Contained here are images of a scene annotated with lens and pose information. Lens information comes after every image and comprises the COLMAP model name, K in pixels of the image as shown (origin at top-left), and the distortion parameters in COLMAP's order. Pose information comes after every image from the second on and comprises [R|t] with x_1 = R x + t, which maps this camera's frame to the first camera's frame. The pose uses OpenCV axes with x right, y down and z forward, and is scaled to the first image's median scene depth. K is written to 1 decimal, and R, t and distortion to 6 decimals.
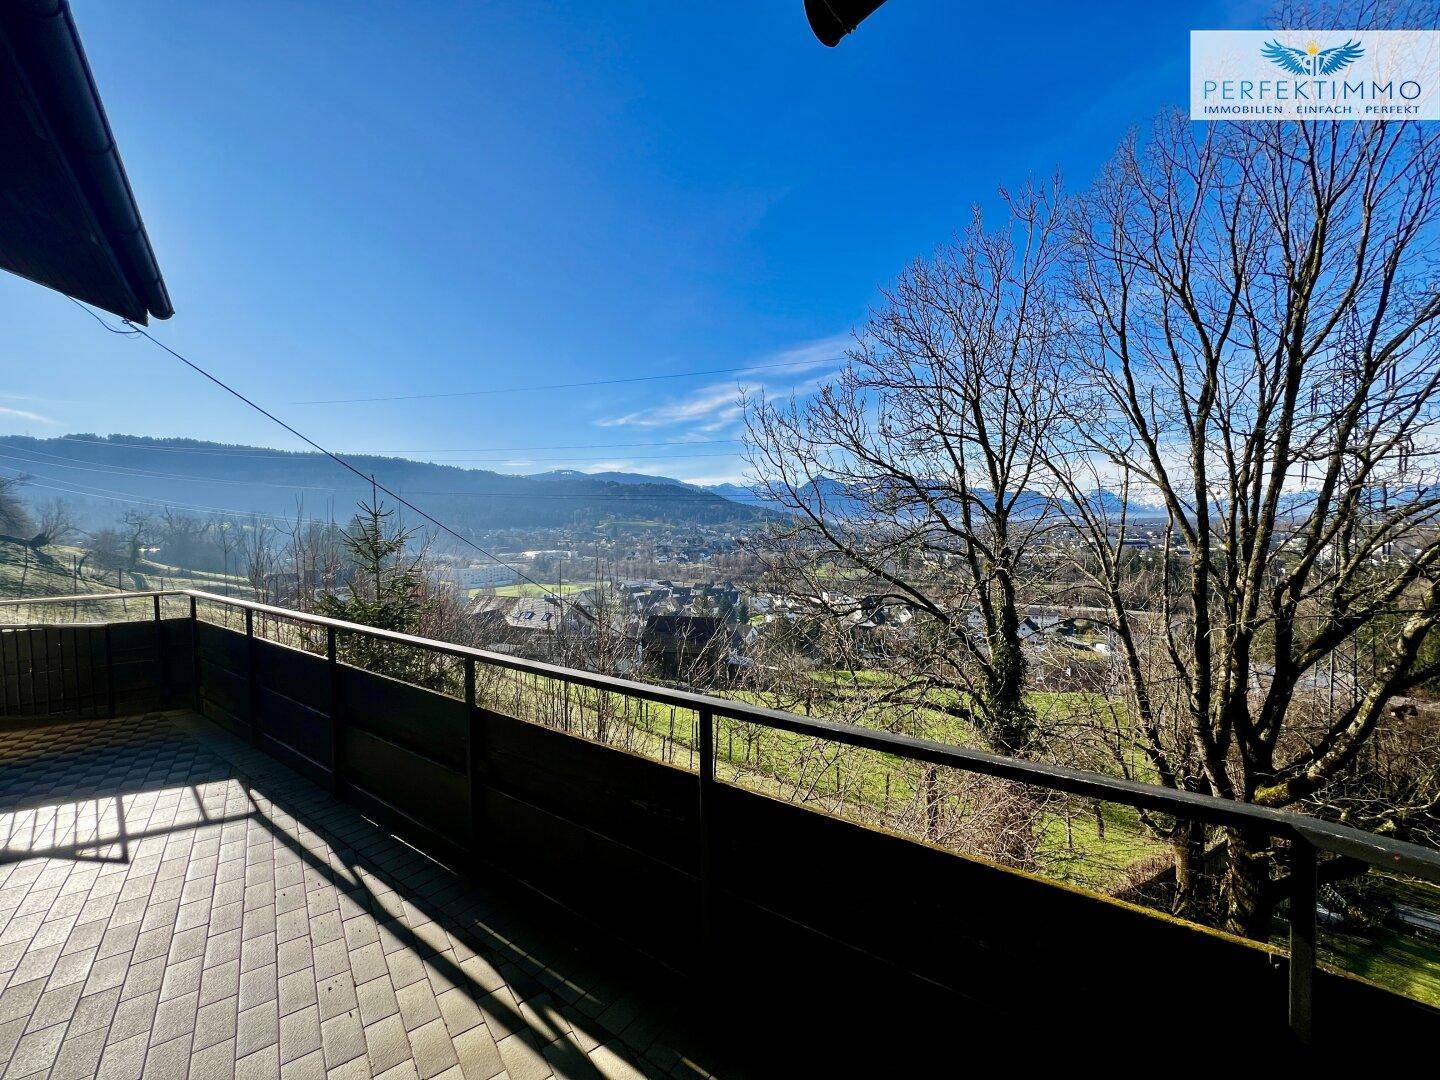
lens RADIAL K [[574.9, 0, 715.3], [0, 574.9, 545.0], [0, 0, 1]] dist [-0.003161, 0.000433]
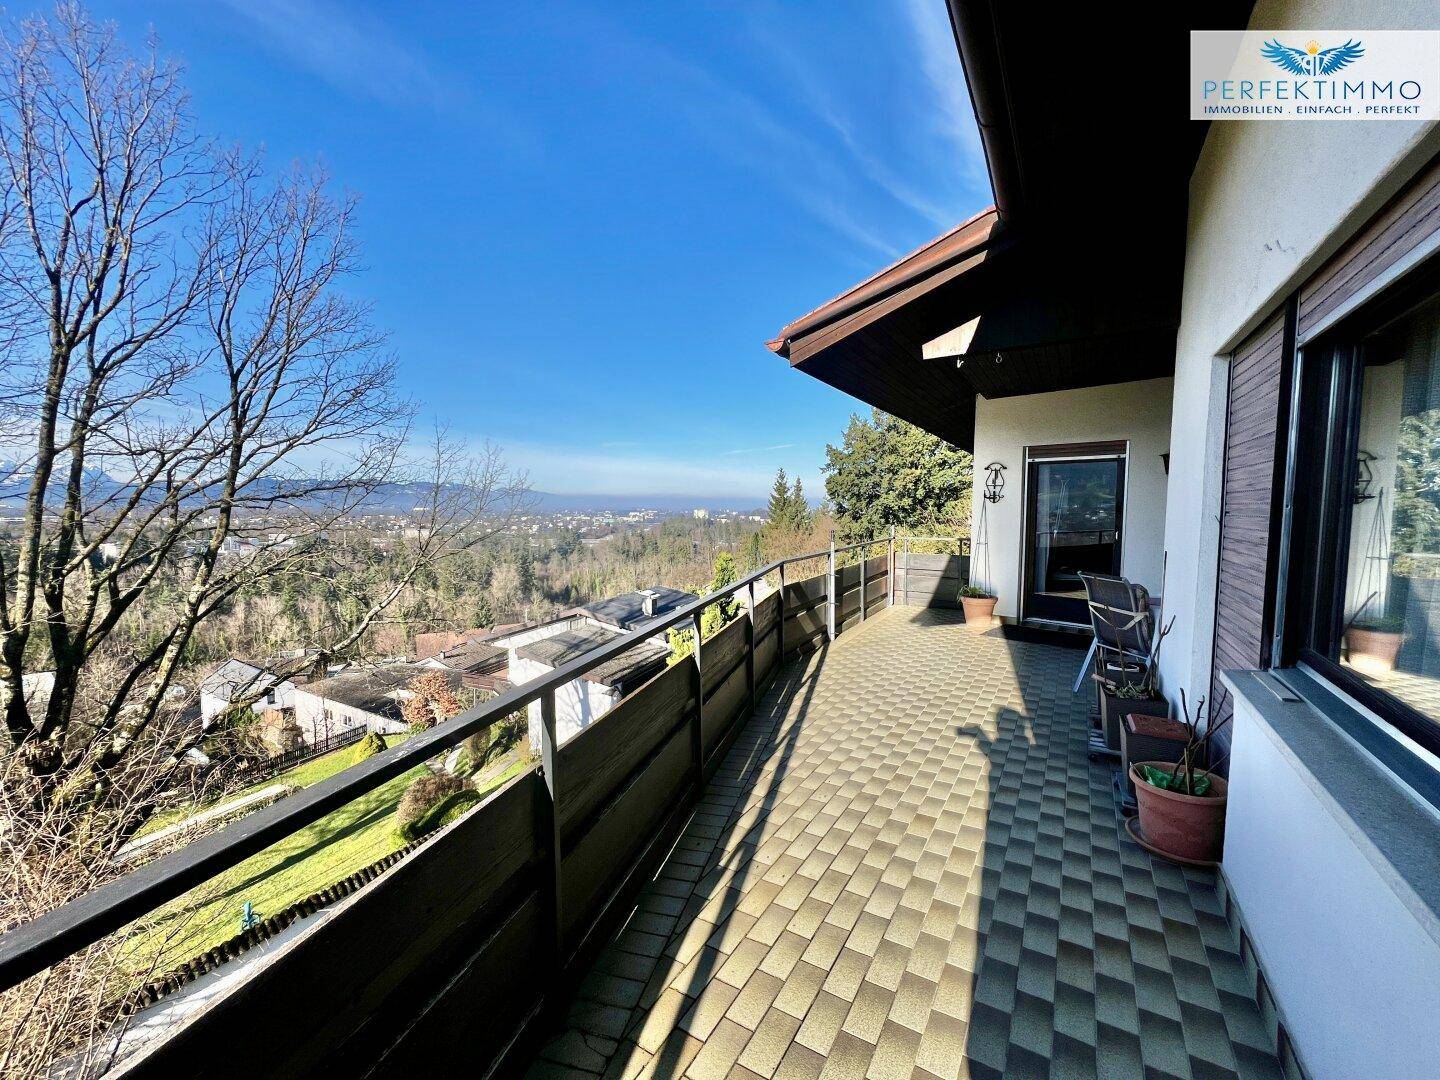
lens RADIAL K [[574.9, 0, 715.2], [0, 574.9, 541.9], [0, 0, 1]] dist [-0.003161, 0.000433]
pose [[-0.331591, -0.040314, 0.942562, -0.254111], [0.037029, 0.997761, 0.055702, -0.001253], [-0.942696, 0.053372, -0.329355, 0.222144]]
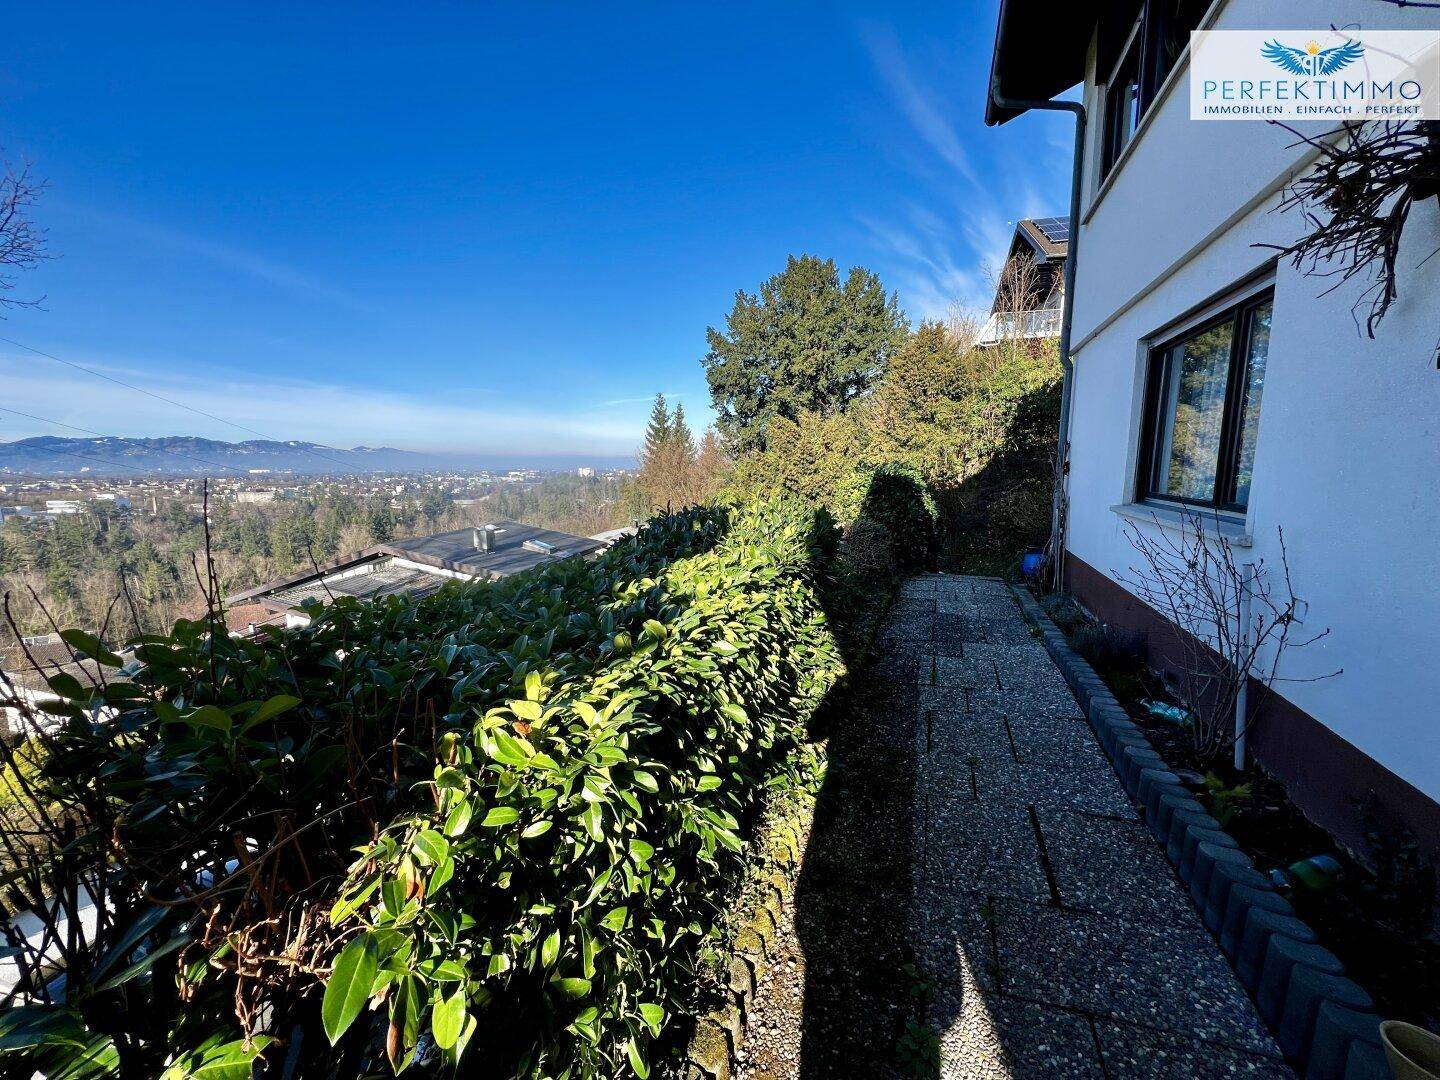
lens RADIAL K [[574.9, 0, 714.7], [0, 574.9, 546.1], [0, 0, 1]] dist [-0.003161, 0.000433]
pose [[-0.506160, -0.099253, 0.856709, 0.165825], [0.046160, 0.988814, 0.141830, 0.191214], [-0.861203, 0.111334, -0.495917, -0.032591]]
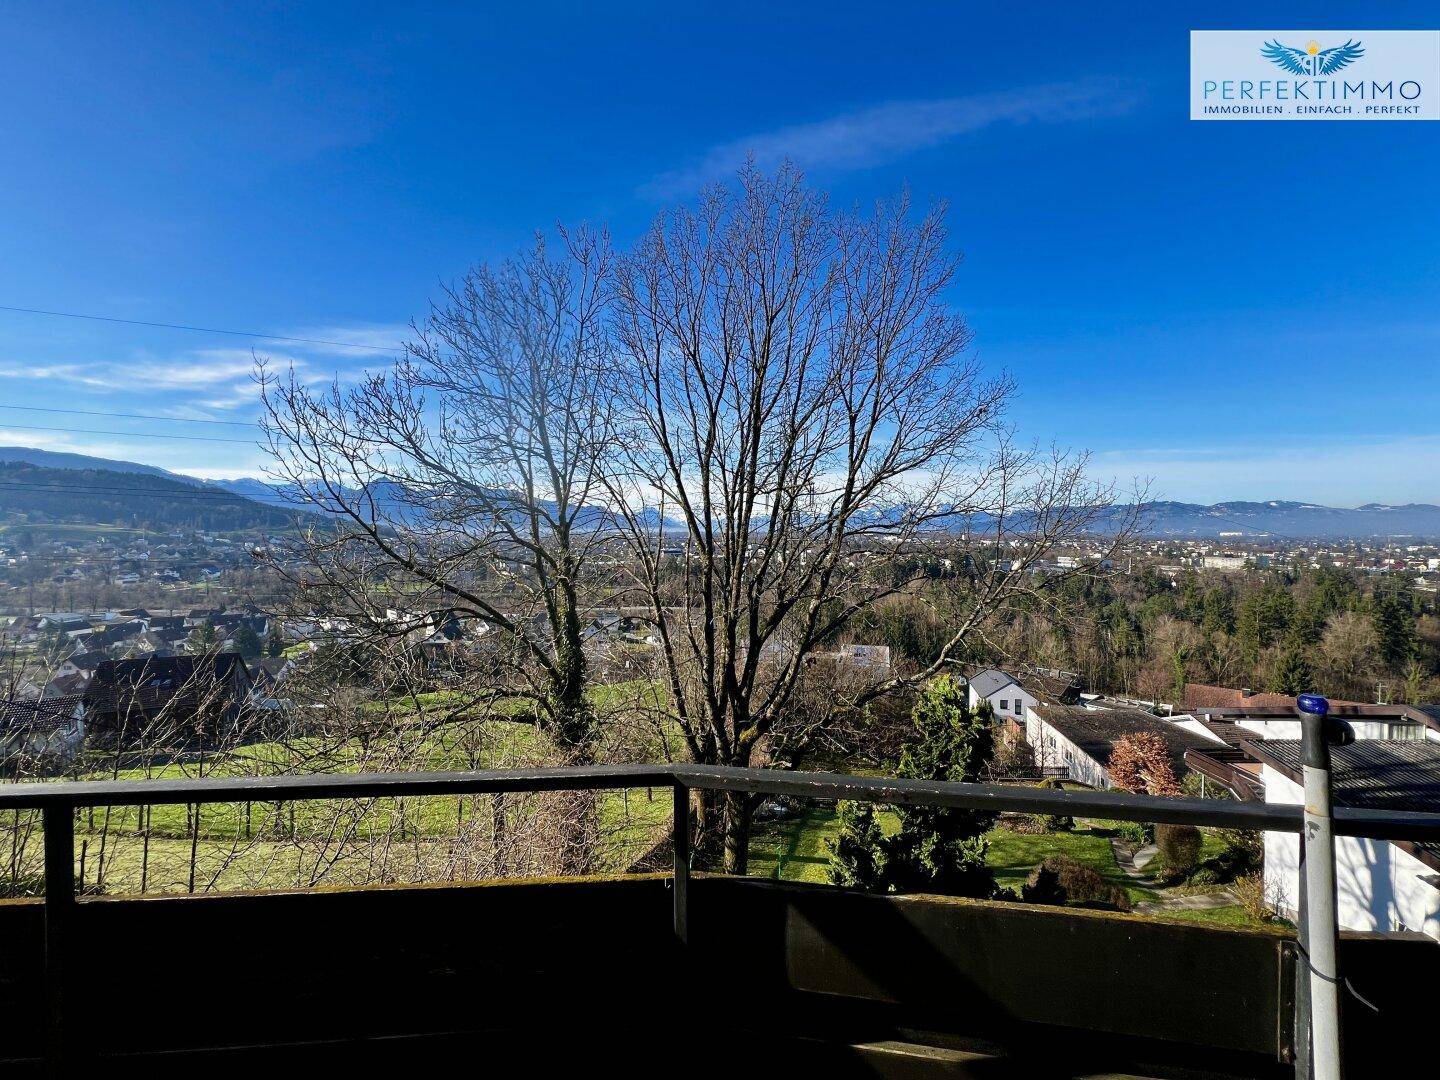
lens RADIAL K [[574.9, 0, 714.8], [0, 574.9, 544.8], [0, 0, 1]] dist [-0.003161, 0.000433]
pose [[0.762891, 0.001727, 0.646524, 0.015746], [0.009919, 0.999847, -0.014375, -0.000558], [-0.646451, 0.017380, 0.762758, -0.003734]]
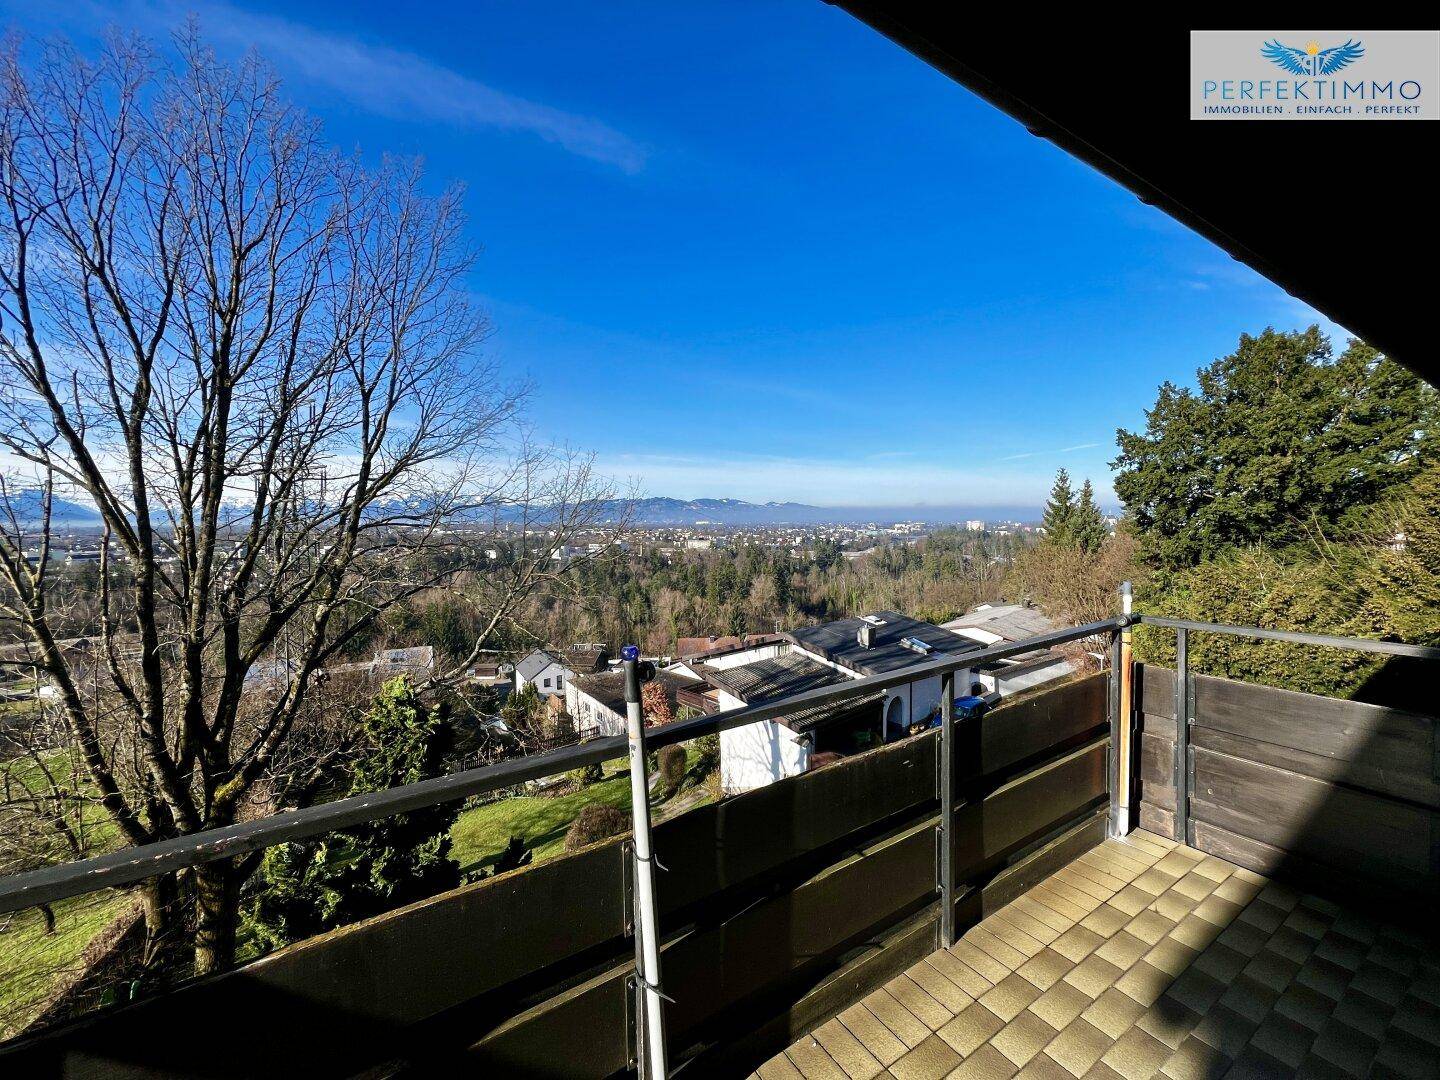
lens RADIAL K [[574.9, 0, 715.0], [0, 574.9, 545.1], [0, 0, 1]] dist [-0.003161, 0.000433]
pose [[0.113012, -0.026376, 0.993243, 0.029408], [0.041817, 0.998888, 0.021768, 0.000302], [-0.992713, 0.039075, 0.113989, -0.021397]]
